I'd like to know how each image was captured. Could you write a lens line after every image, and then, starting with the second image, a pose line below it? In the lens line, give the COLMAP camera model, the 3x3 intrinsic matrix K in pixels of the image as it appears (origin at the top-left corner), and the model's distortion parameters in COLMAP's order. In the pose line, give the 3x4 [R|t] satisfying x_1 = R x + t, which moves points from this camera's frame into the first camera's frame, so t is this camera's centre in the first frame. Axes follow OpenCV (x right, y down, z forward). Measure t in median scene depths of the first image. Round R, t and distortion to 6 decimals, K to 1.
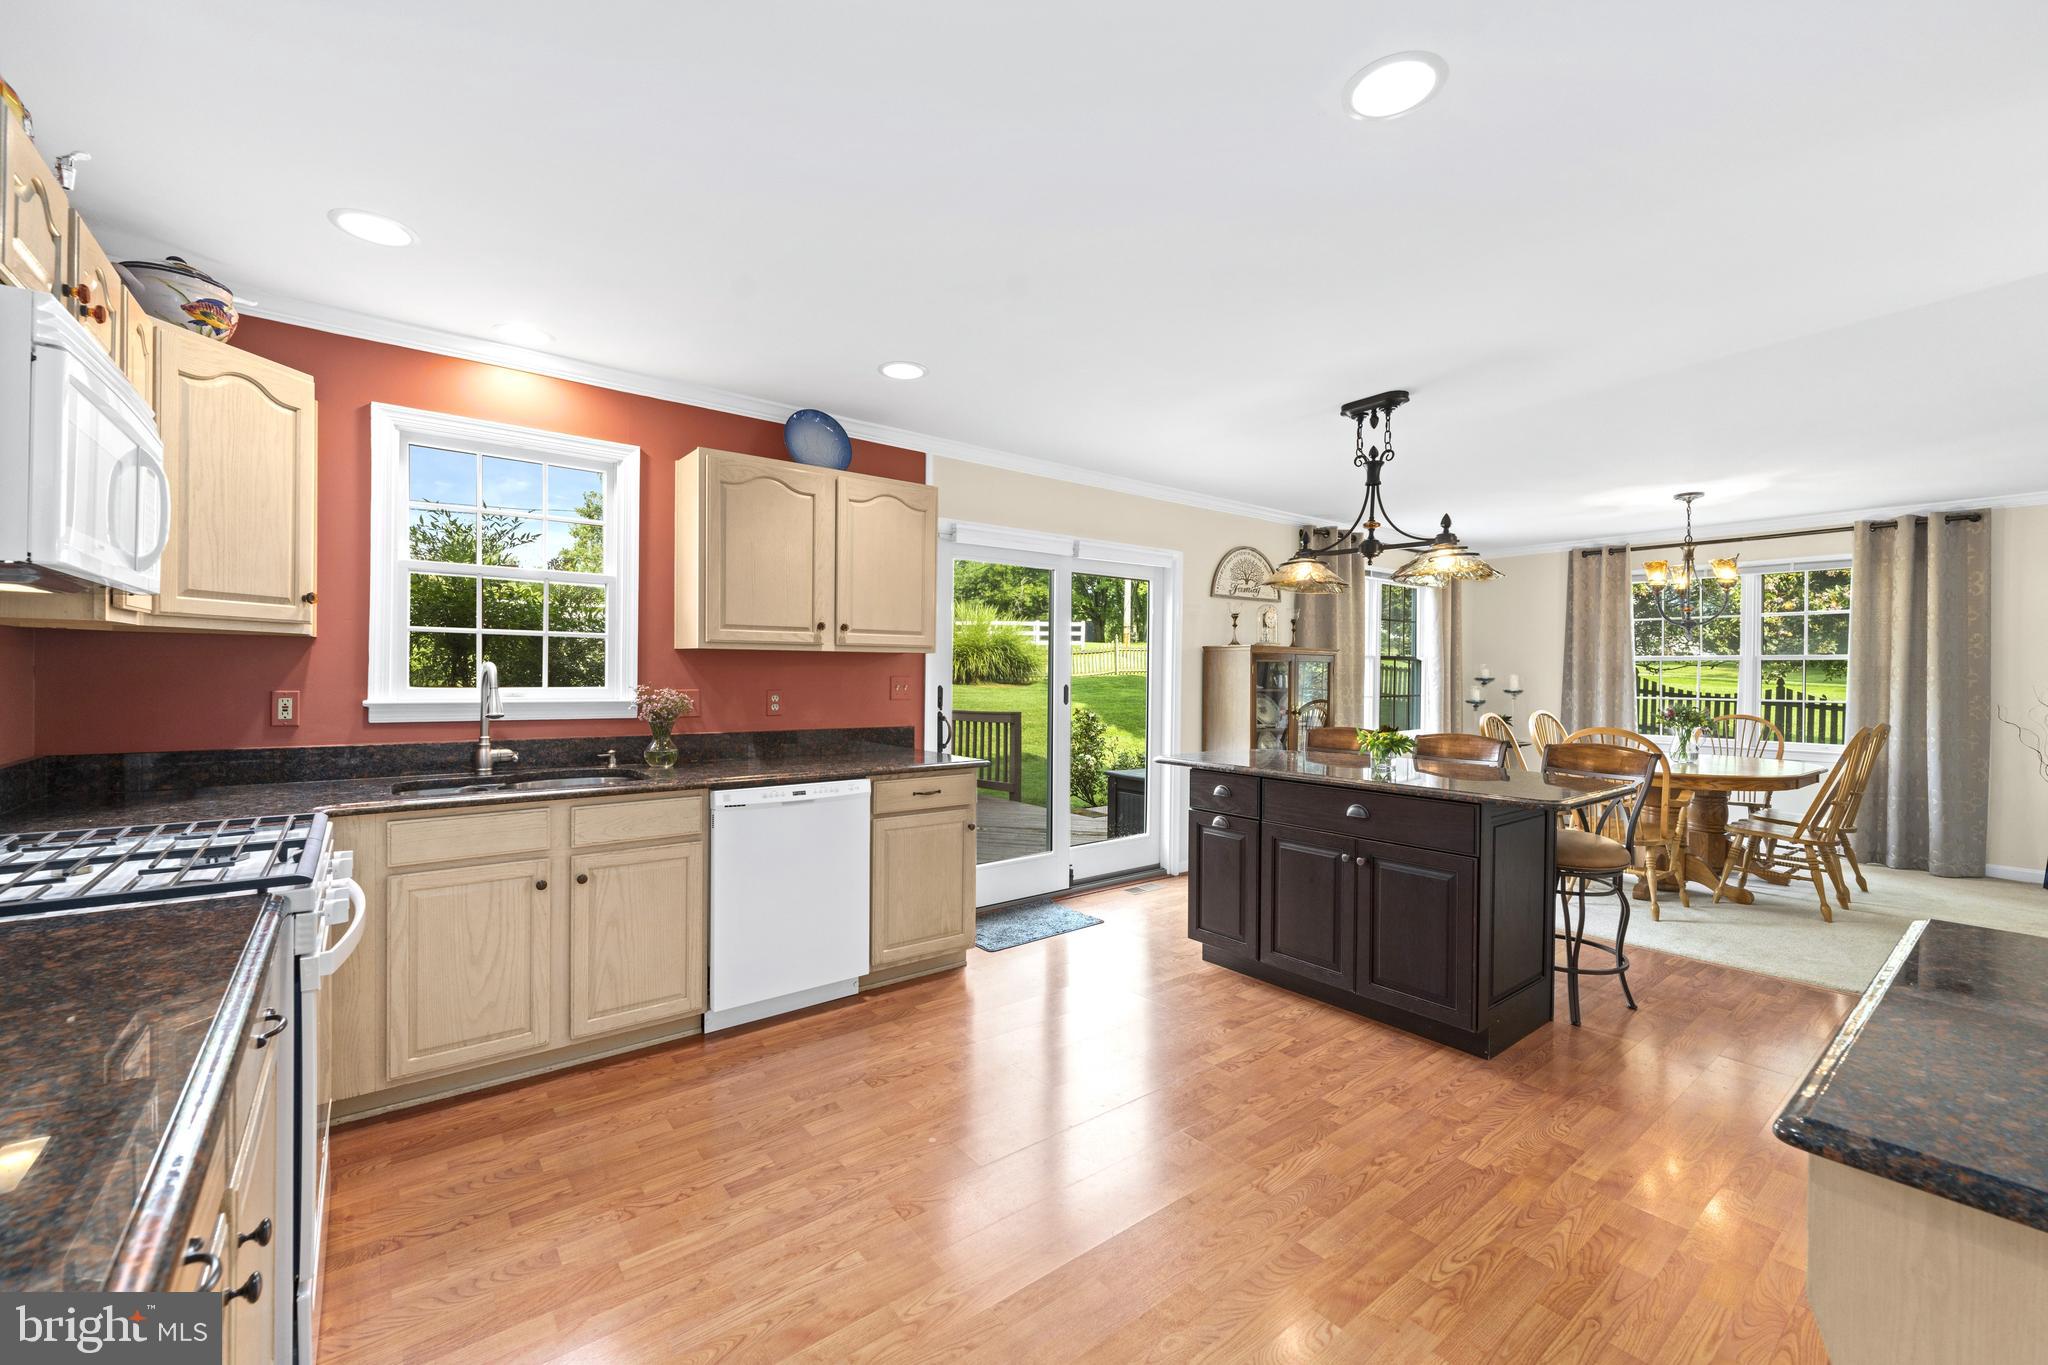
lens RADIAL K [[828.2, 0, 1020.3], [0, 828.2, 676.5], [0, 0, 1]] dist [0.000953, 0.000010]
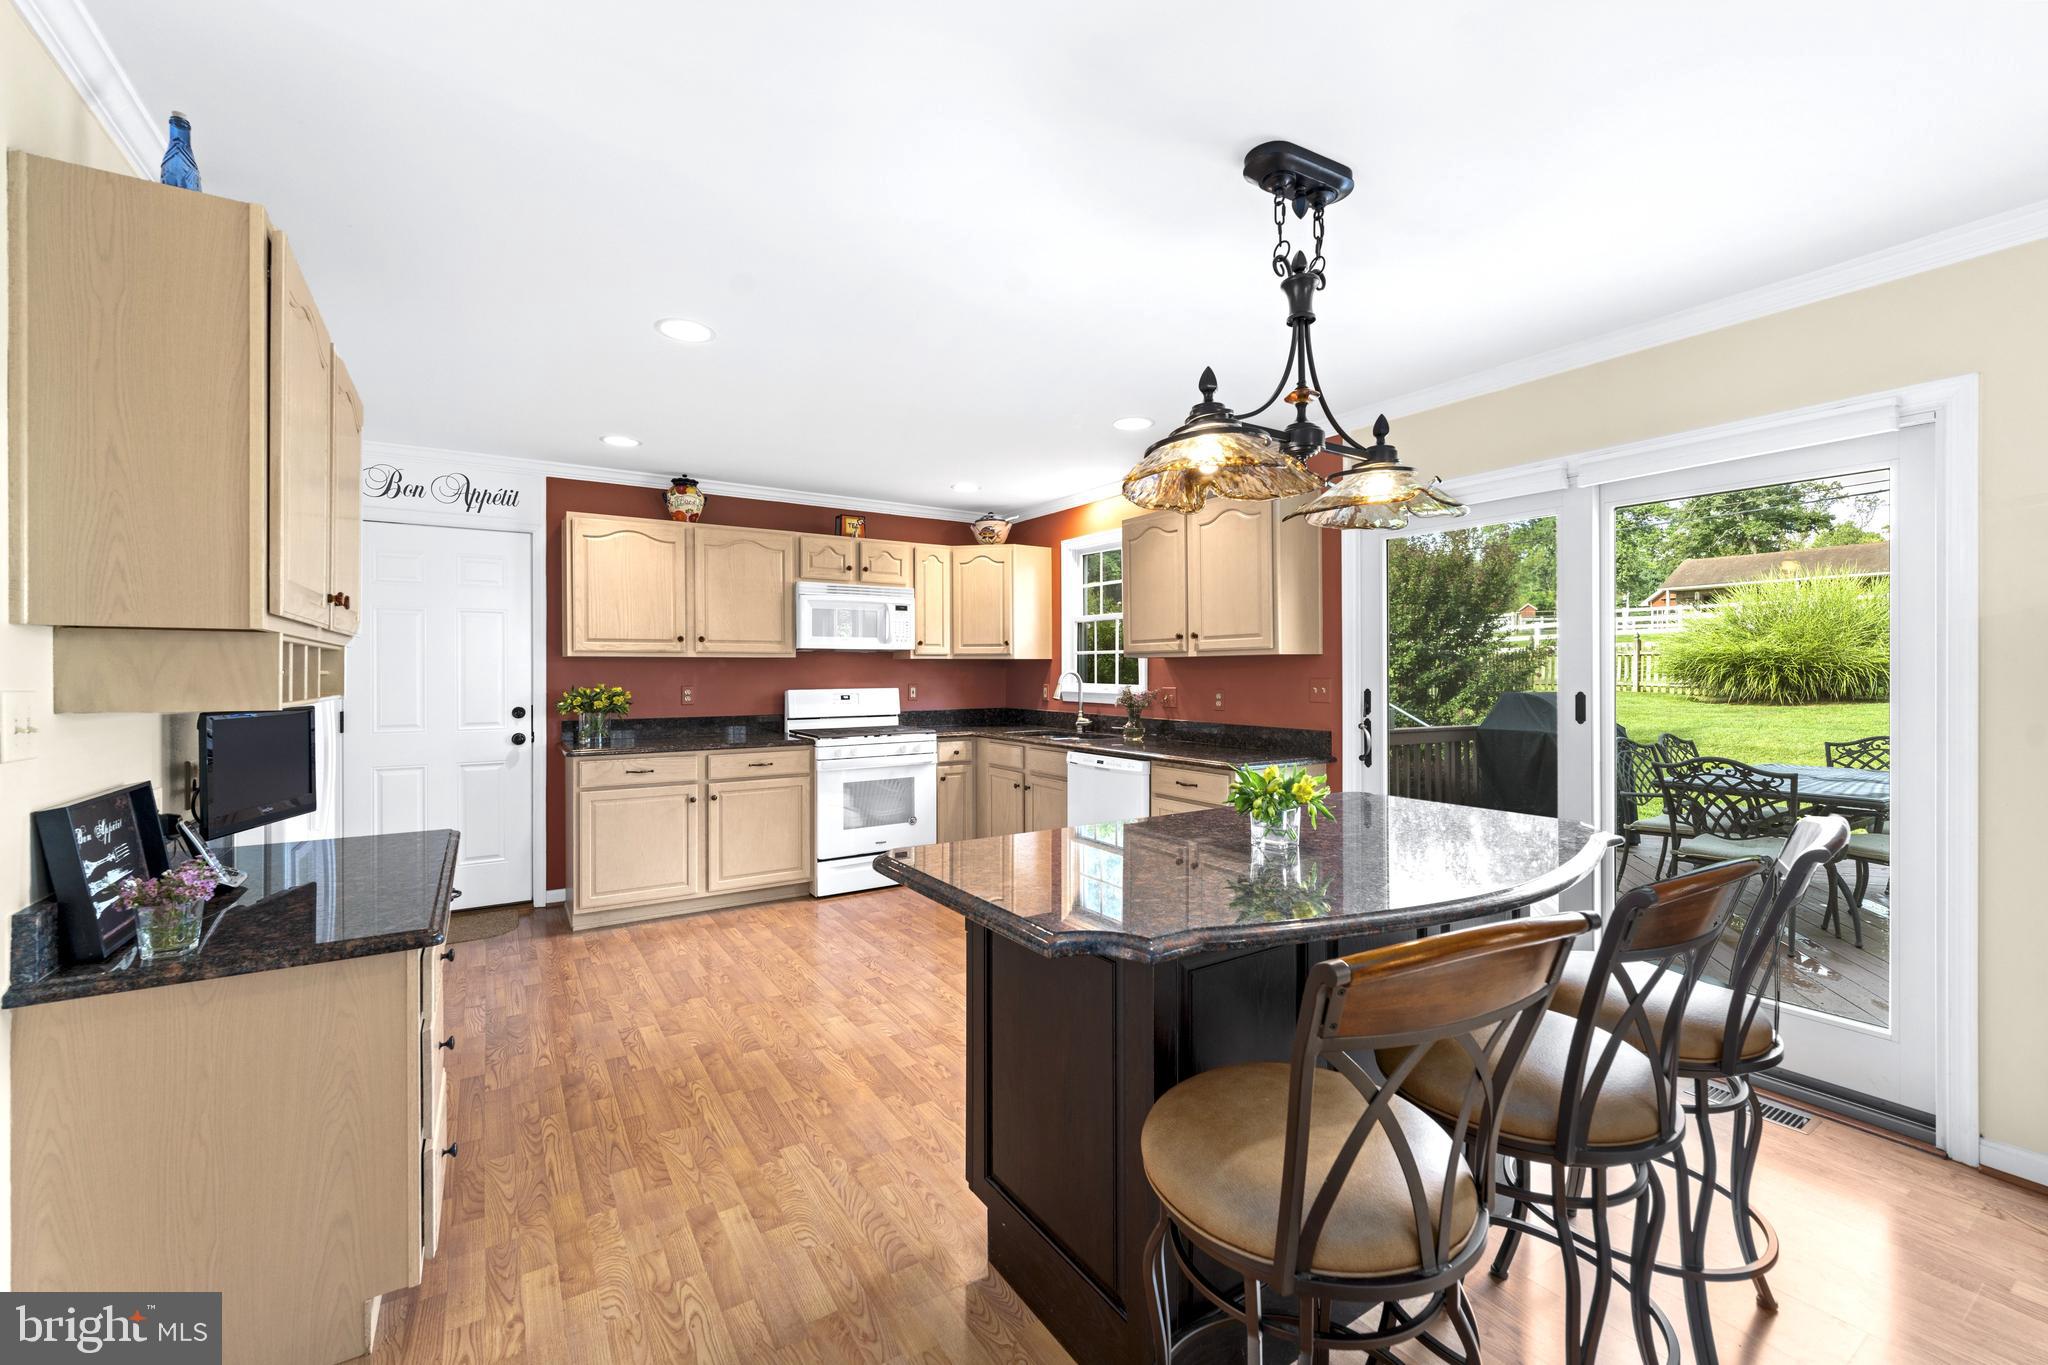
lens RADIAL K [[828.6, 0, 1027.0], [0, 828.6, 671.3], [0, 0, 1]] dist [0.000643, -0.000063]
pose [[-0.084828, -0.009004, -0.996355, 1.067422], [-0.003479, 0.999956, -0.008741, 0.002167], [0.996390, 0.002725, -0.084856, 0.948155]]
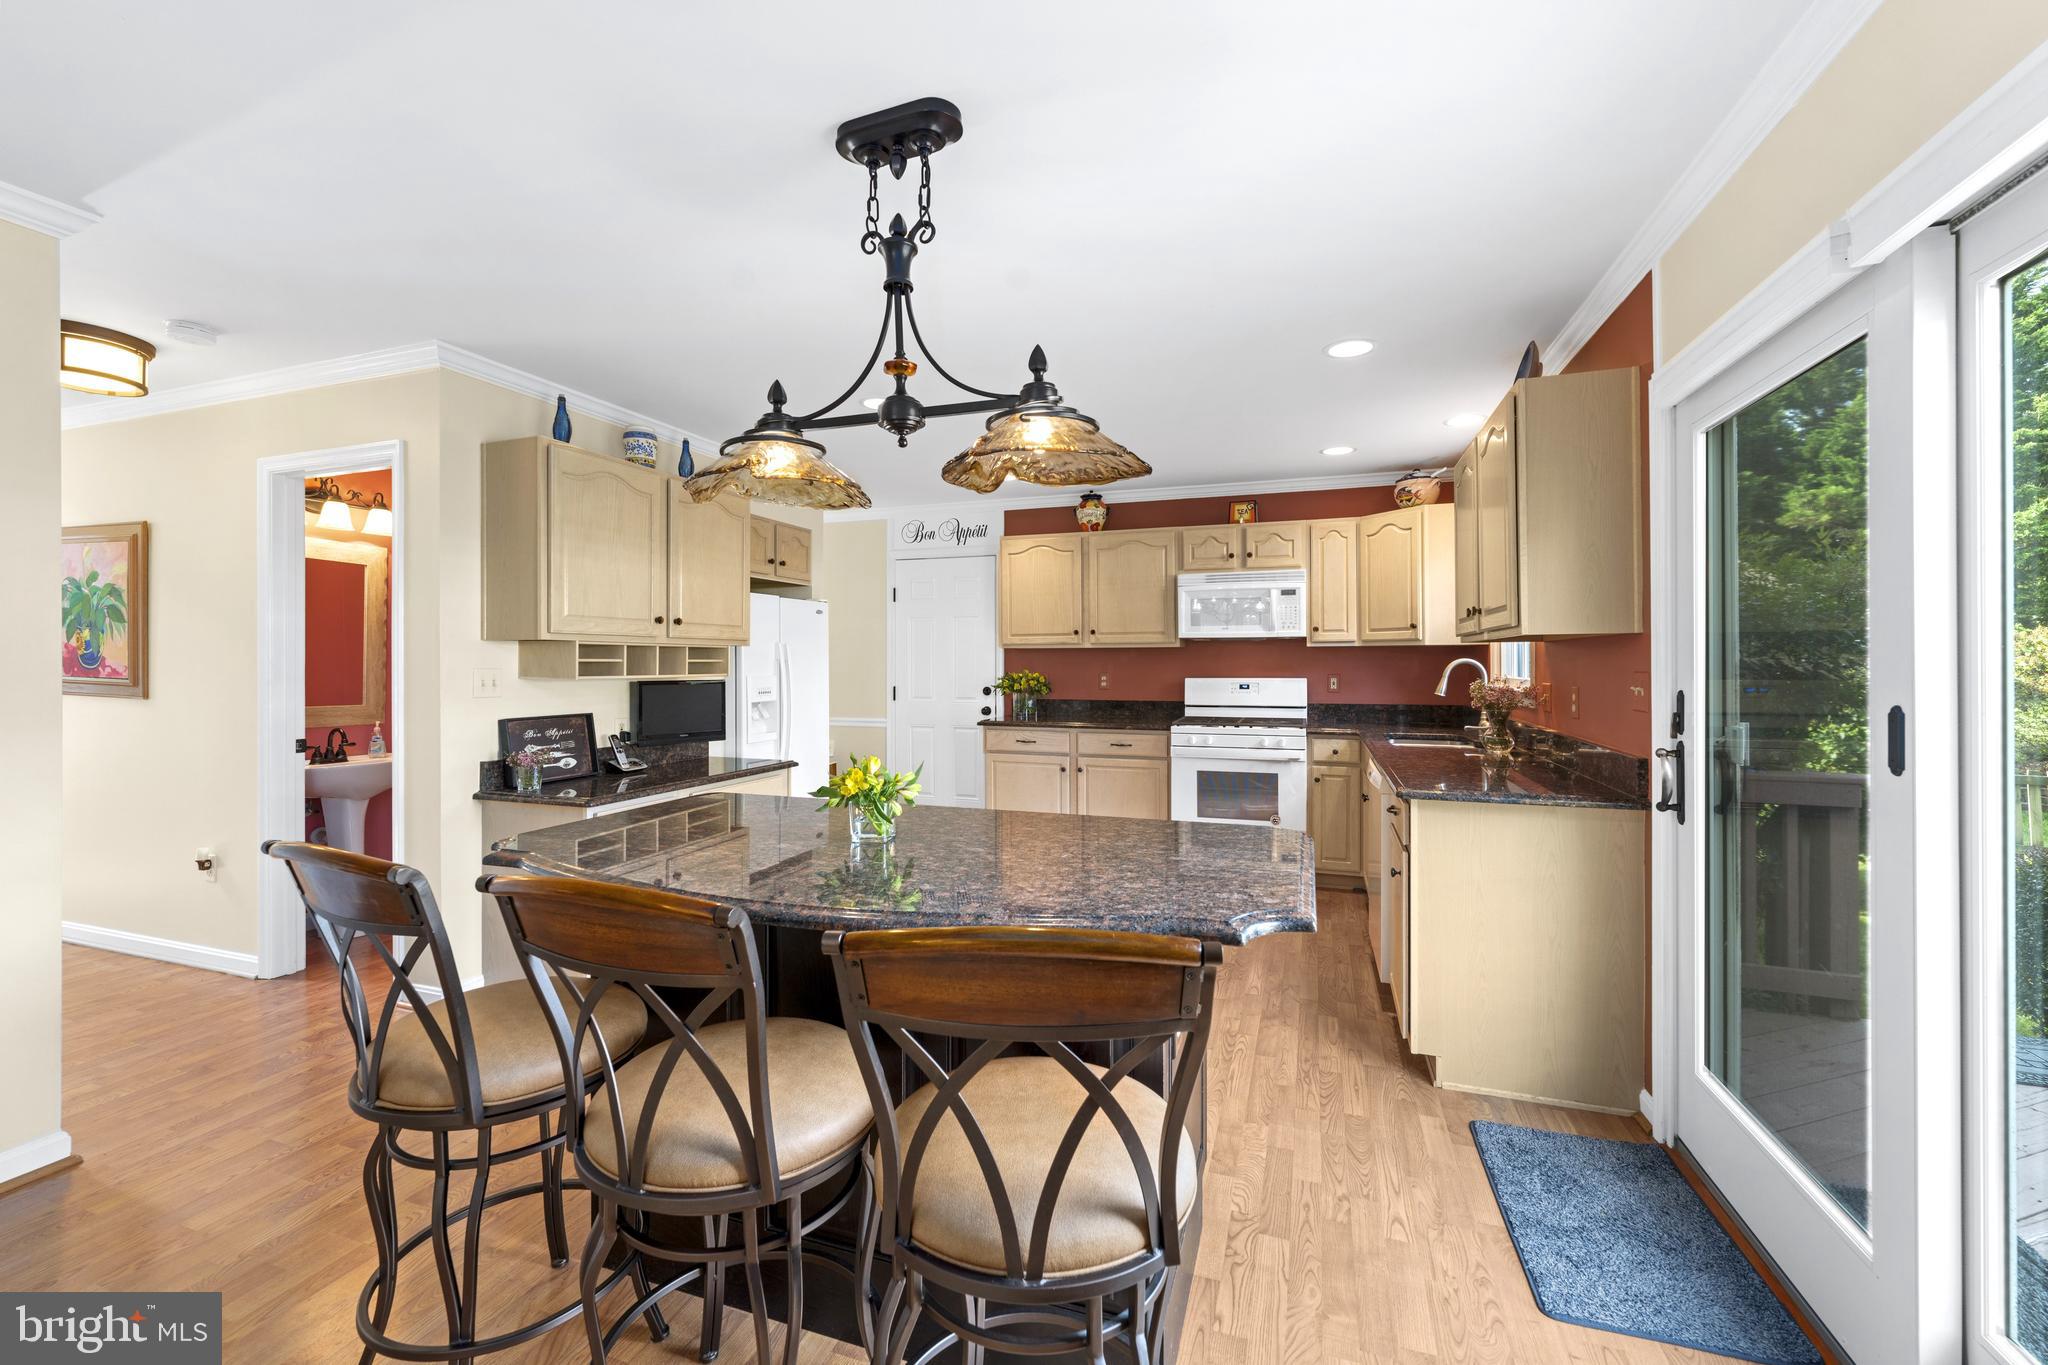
lens RADIAL K [[835.0, 0, 1021.1], [0, 835.0, 660.9], [0, 0, 1]] dist [-0.000288, 0.000001]
pose [[-0.840808, -0.008393, -0.541268, 0.695788], [-0.009346, 0.999956, -0.000987, -0.004009], [0.541252, 0.004228, -0.840850, 1.606466]]
